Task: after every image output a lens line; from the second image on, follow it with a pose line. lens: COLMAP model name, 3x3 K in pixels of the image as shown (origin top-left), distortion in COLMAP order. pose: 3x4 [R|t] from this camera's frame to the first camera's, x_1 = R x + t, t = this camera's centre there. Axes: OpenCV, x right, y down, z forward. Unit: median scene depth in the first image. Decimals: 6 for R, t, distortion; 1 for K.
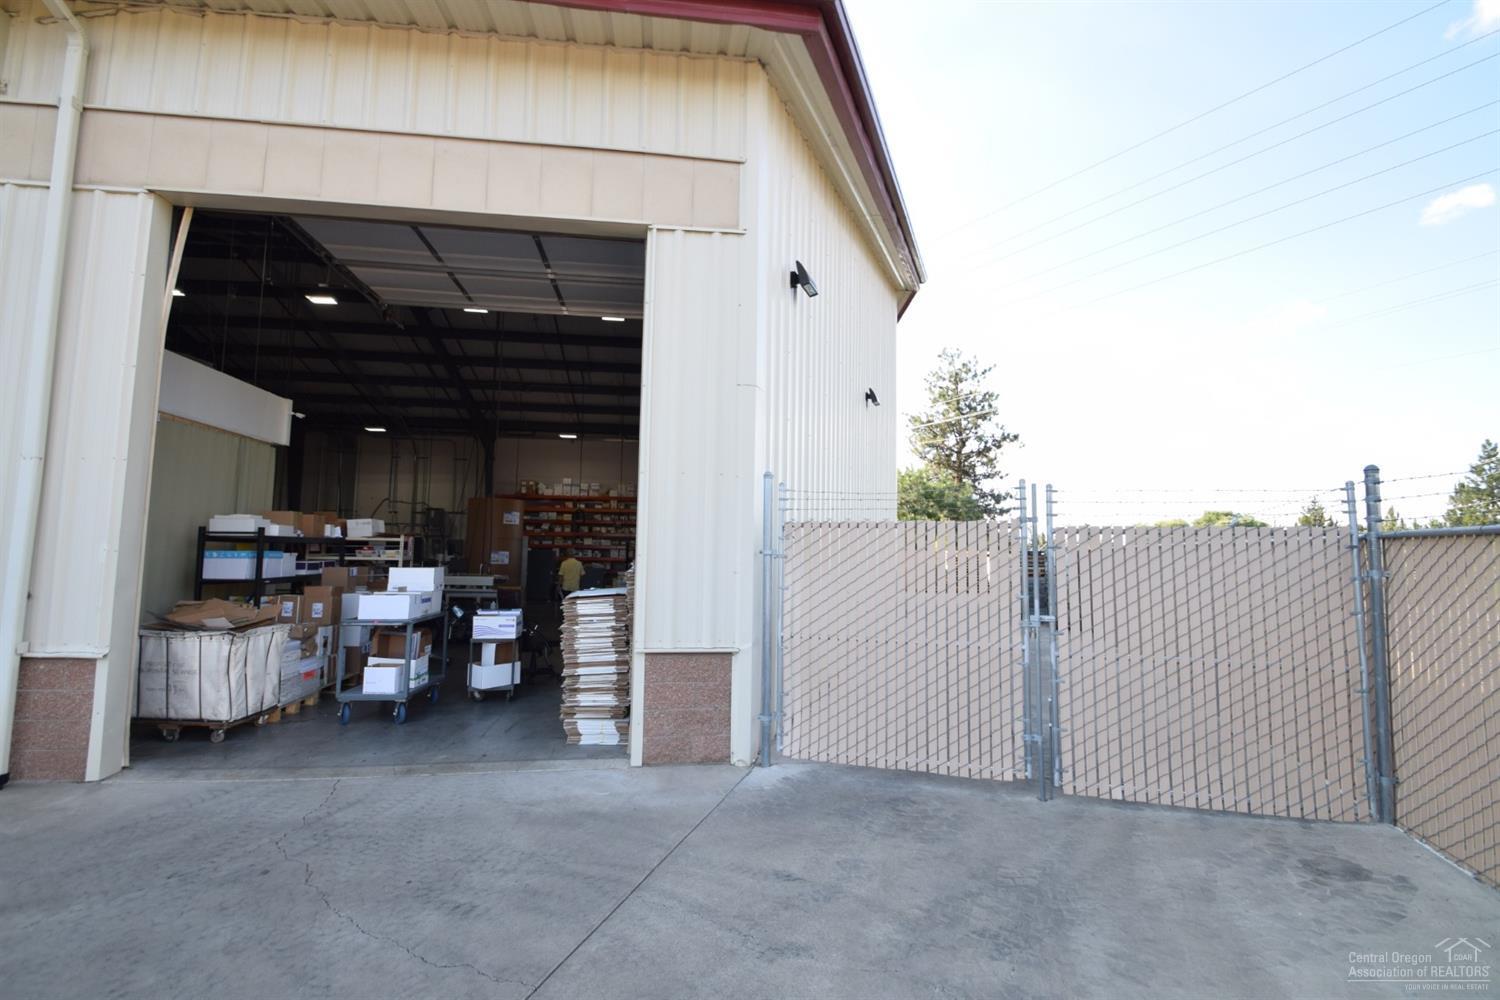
lens RADIAL K [[658.8, 0, 751.9], [0, 658.8, 495.2], [0, 0, 1]] dist [0.004847, -0.011055]
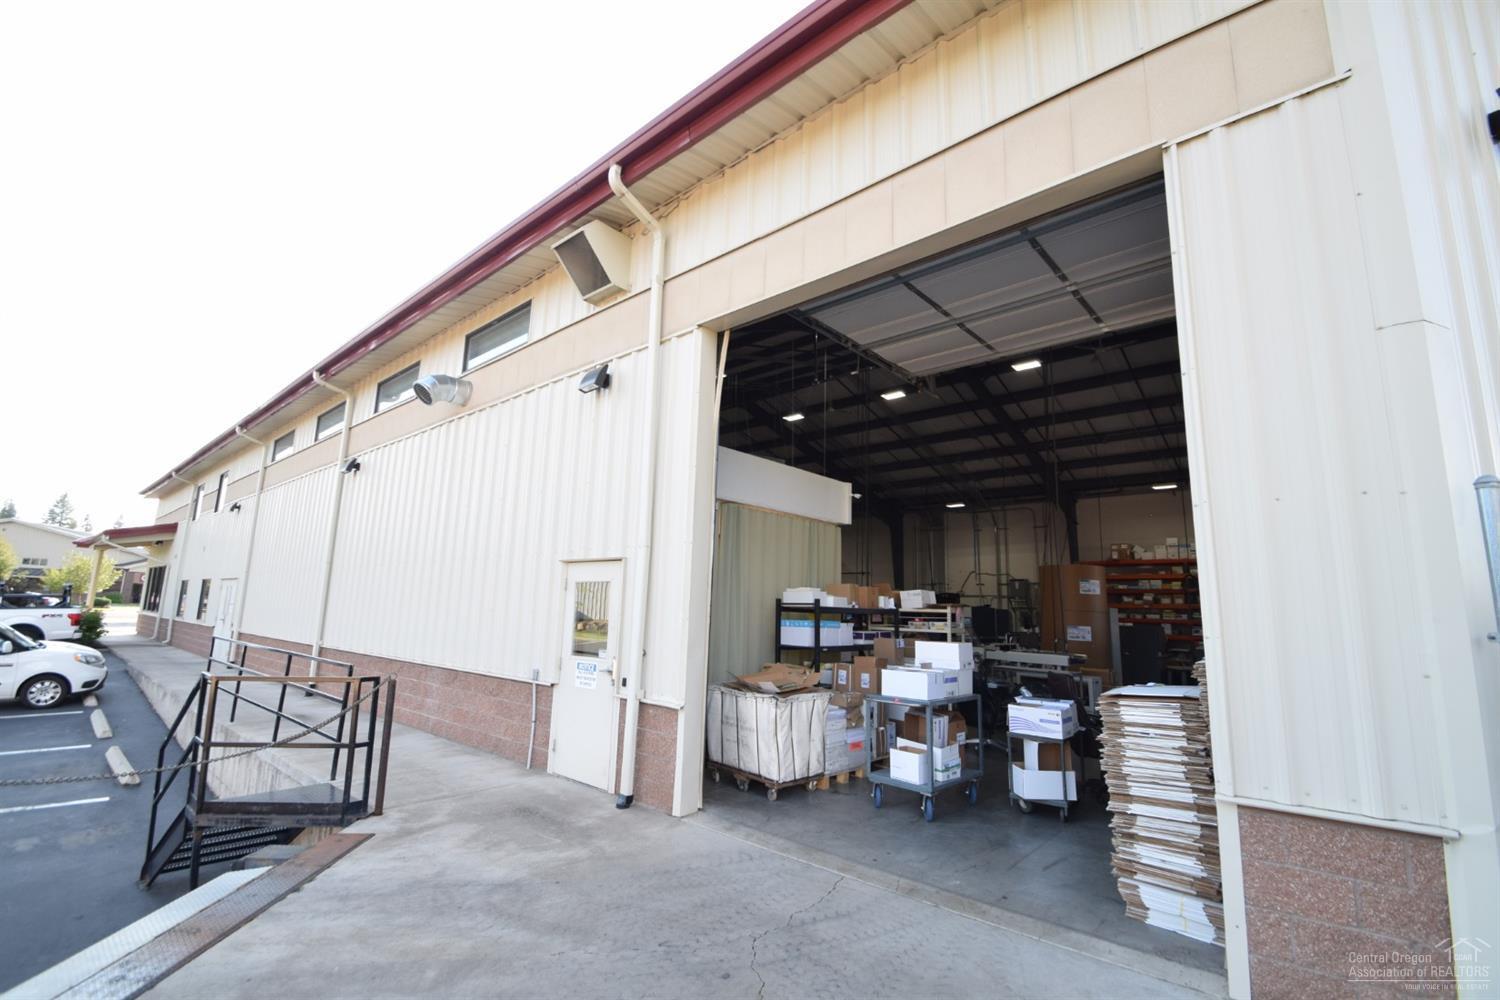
lens RADIAL K [[658.8, 0, 738.6], [0, 658.8, 496.8], [0, 0, 1]] dist [0.004847, -0.011055]
pose [[0.639533, -0.125927, -0.758379, 0.031932], [0.044776, 0.990920, -0.126781, 0.016848], [0.767458, 0.047124, 0.639365, 0.236228]]
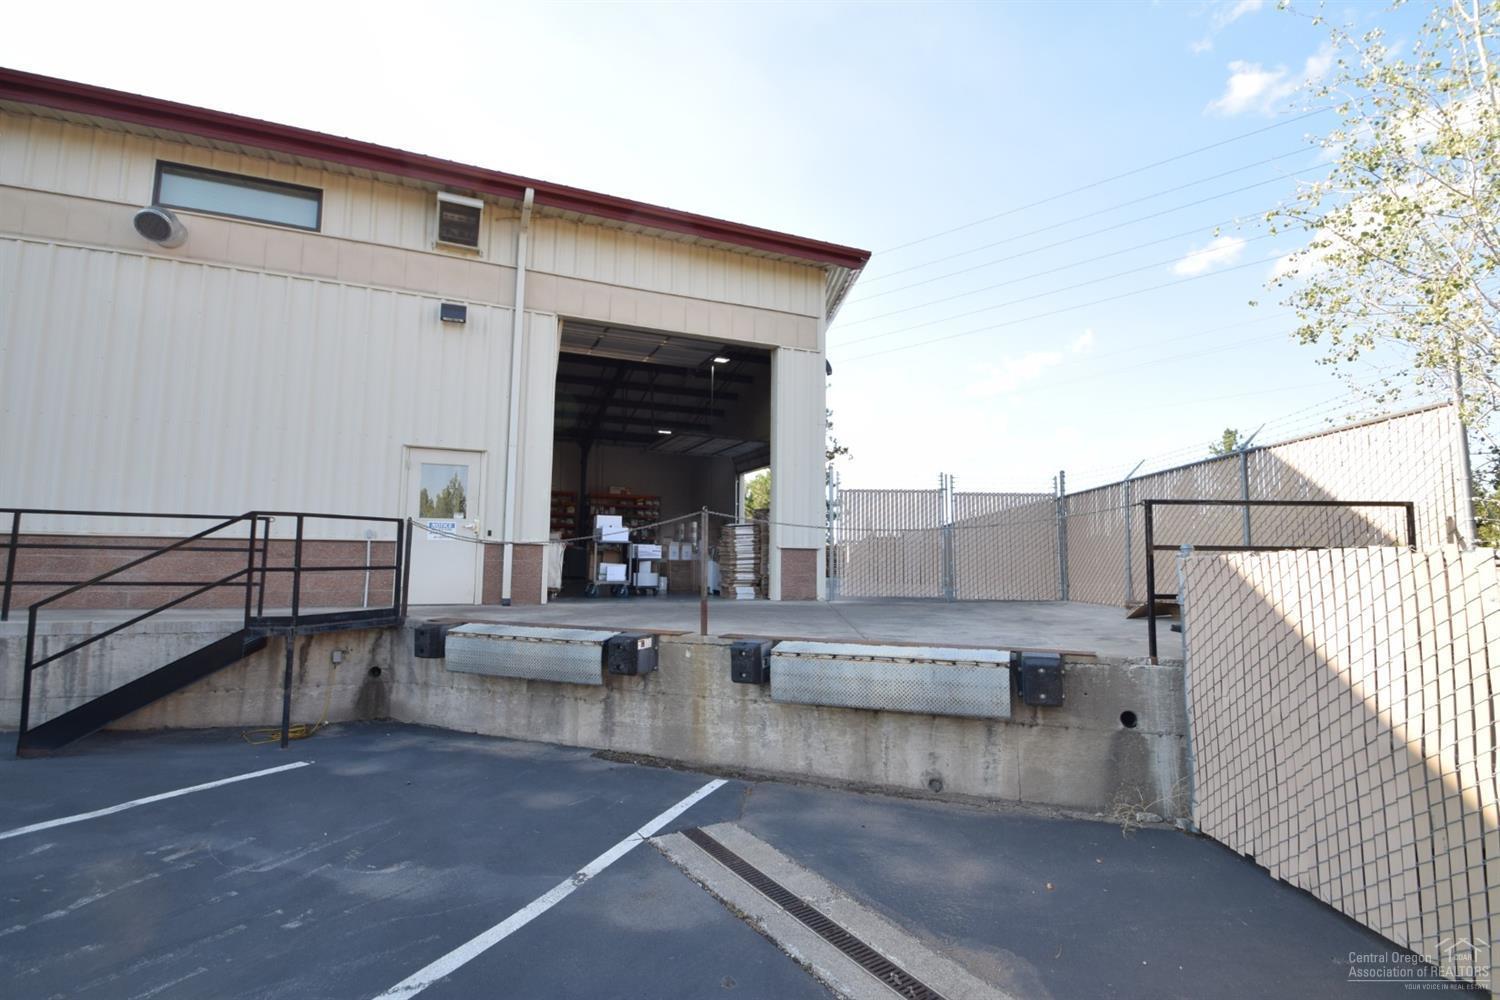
lens RADIAL K [[713.5, 0, 757.3], [0, 713.5, 497.7], [0, 0, 1]] dist [-0.001611, -0.000017]
pose [[0.958509, 0.024191, 0.284034, -0.813991], [-0.018874, 0.999592, -0.021442, 0.114516], [-0.284437, 0.015191, 0.958574, -1.087832]]
